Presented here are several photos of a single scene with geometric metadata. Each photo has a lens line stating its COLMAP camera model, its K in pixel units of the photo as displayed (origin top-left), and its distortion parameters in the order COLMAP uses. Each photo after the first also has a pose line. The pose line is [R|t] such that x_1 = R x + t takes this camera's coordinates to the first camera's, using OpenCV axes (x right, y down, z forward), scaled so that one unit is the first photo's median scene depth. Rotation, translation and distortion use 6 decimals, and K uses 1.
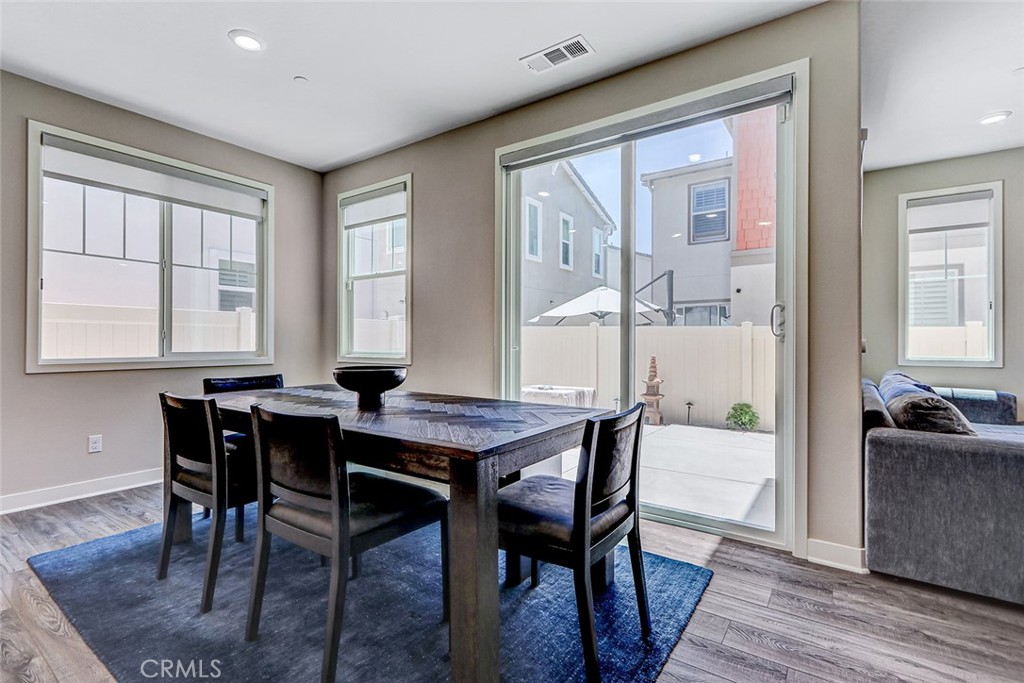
lens RADIAL K [[468.7, 0, 513.7], [0, 468.7, 339.2], [0, 0, 1]] dist [0.002760, -0.002126]
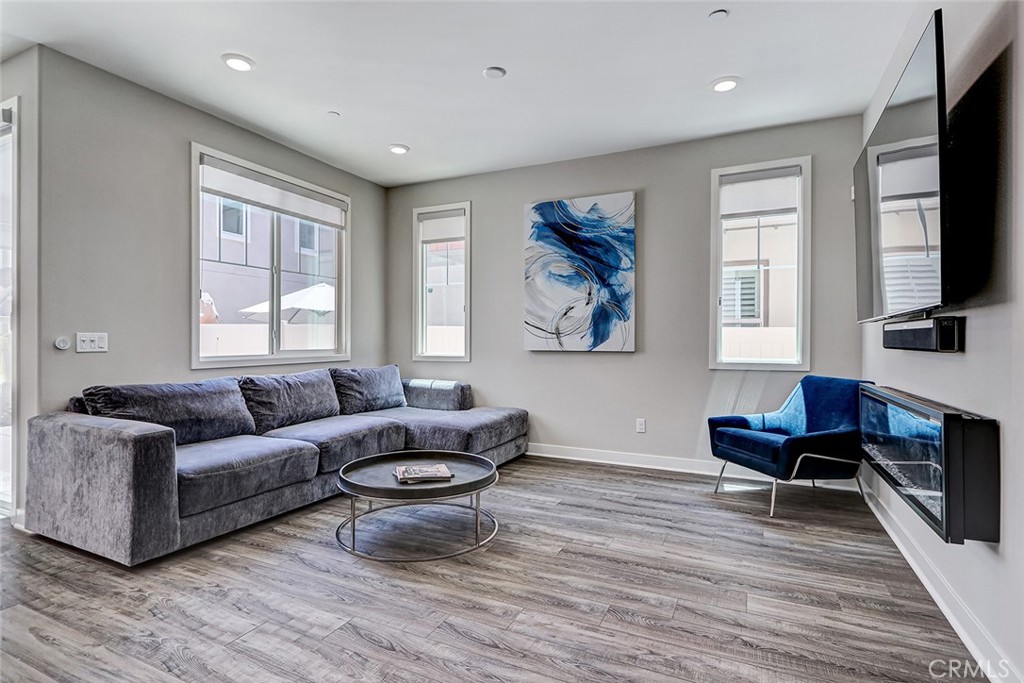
lens RADIAL K [[512.8, 0, 506.5], [0, 512.8, 340.3], [0, 0, 1]] dist [0.002757, 0.000501]
pose [[0.986832, -0.001547, 0.161744, 1.103082], [0.001022, 0.999994, 0.003329, 0.002334], [-0.161748, -0.003120, 0.986827, -0.312355]]
